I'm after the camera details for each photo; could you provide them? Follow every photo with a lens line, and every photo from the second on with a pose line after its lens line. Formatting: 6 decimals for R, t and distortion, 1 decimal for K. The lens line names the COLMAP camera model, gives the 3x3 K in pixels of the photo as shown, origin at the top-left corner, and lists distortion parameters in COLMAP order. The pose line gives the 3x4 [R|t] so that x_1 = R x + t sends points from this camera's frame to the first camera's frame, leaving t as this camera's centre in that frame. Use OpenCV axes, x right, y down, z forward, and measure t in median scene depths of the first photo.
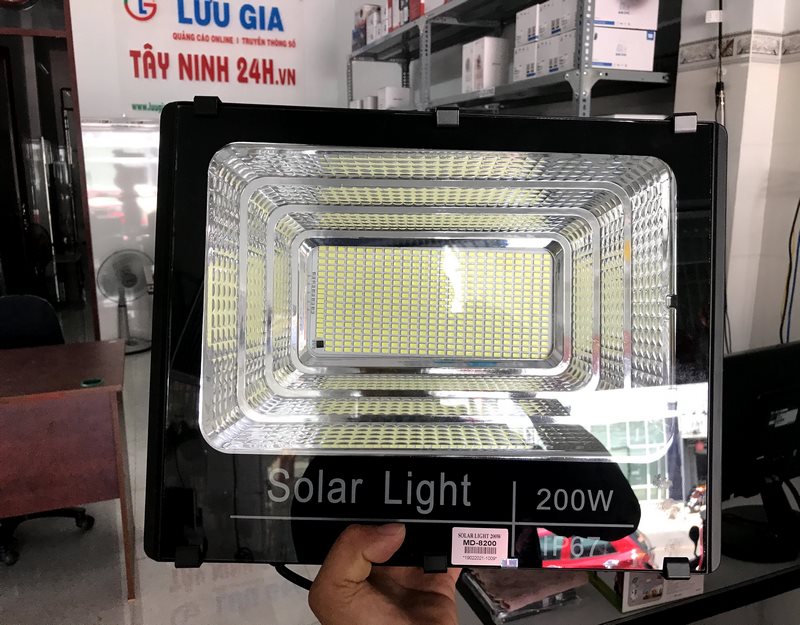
lens RADIAL K [[661.6, 0, 400.1], [0, 661.6, 287.1], [0, 0, 1]] dist [0.003621, 0.012278]
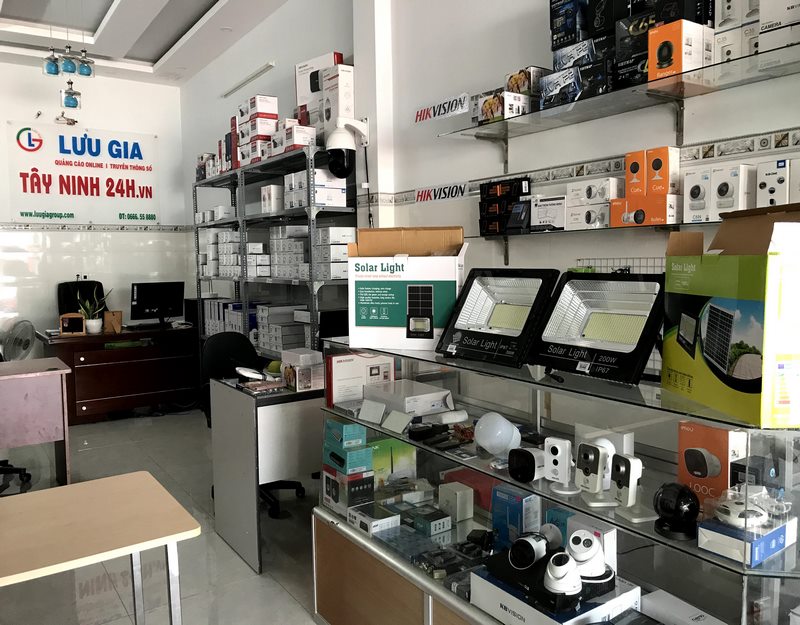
lens RADIAL K [[662.5, 0, 399.4], [0, 662.5, 302.7], [0, 0, 1]] dist [0.008688, 0.016337]
pose [[0.974787, -0.026697, 0.221534, 0.028038], [0.052678, 0.992287, -0.112210, 0.086888], [-0.216830, 0.121050, 0.968675, -0.409141]]
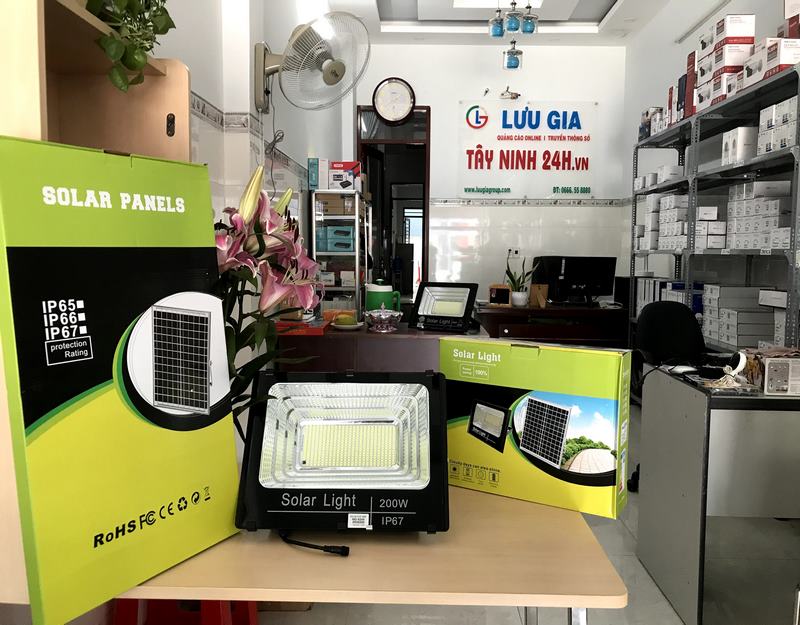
lens RADIAL K [[662.5, 0, 399.4], [0, 662.5, 302.7], [0, 0, 1]] dist [0.008688, 0.016337]
pose [[0.920211, 0.039475, -0.389427, 0.013429], [-0.081211, 0.992507, -0.091294, 0.093981], [0.382905, 0.115636, 0.916522, -0.276084]]
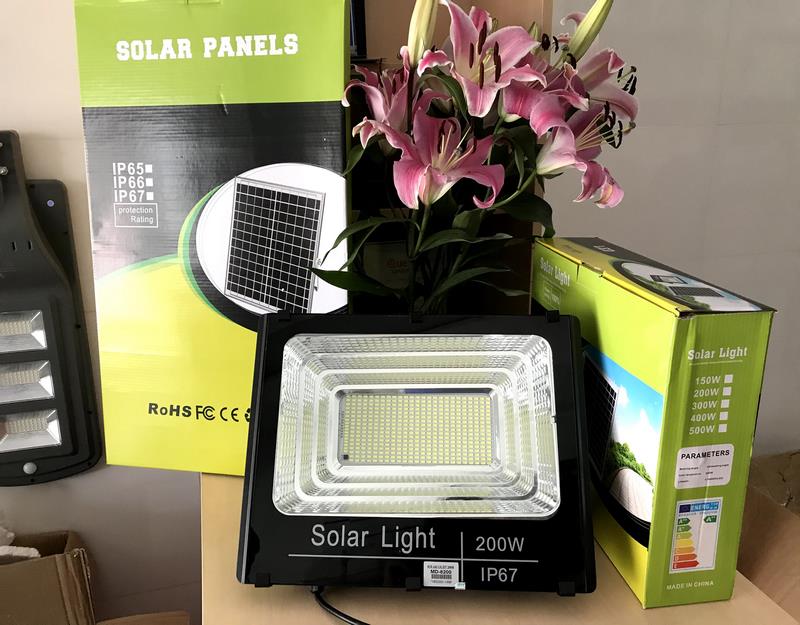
lens RADIAL K [[661.6, 0, 400.1], [0, 661.6, 287.1], [0, 0, 1]] dist [0.003621, 0.012278]
pose [[-0.083700, 0.260017, -0.961970, 0.029138], [-0.170867, 0.947315, 0.270922, 0.057355], [0.981733, 0.187045, -0.034862, -0.072351]]
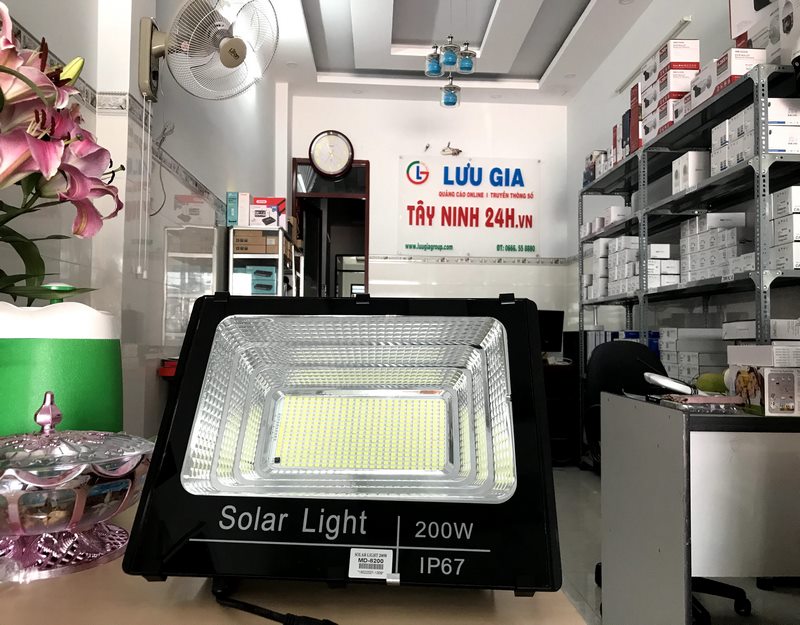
lens RADIAL K [[657.1, 0, 396.4], [0, 657.1, 309.1], [0, 0, 1]] dist [0.033952, -0.051838]
pose [[0.944490, -0.000934, -0.328538, 0.003712], [-0.074418, 0.973396, -0.216707, 0.128190], [0.320000, 0.229127, 0.919294, -0.165006]]
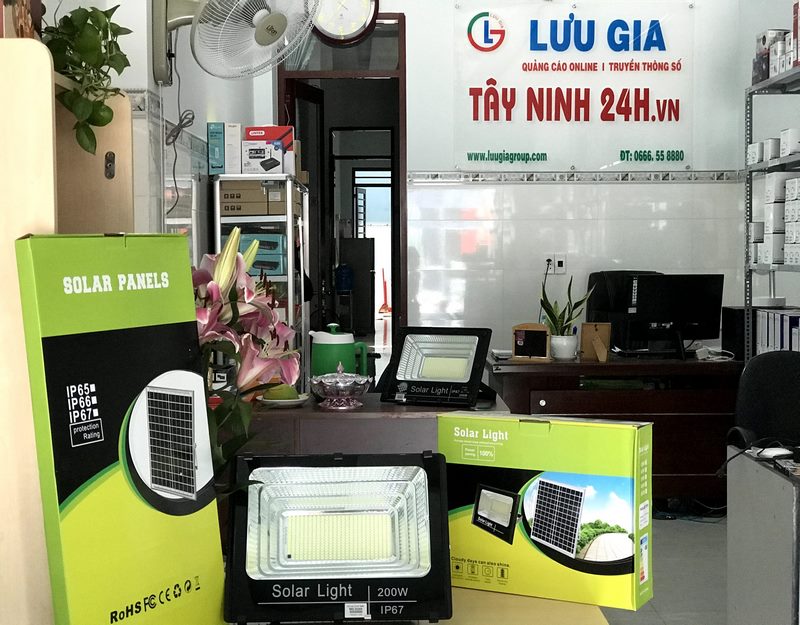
lens RADIAL K [[1332.6, 0, 409.8], [0, 1332.6, 312.7], [0, 0, 1]] dist [-0.047514, 0.805992]
pose [[0.939072, 0.013093, -0.343470, 0.074293], [-0.058094, 0.990944, -0.121058, 0.104027], [0.338774, 0.133635, 0.931329, -0.461986]]
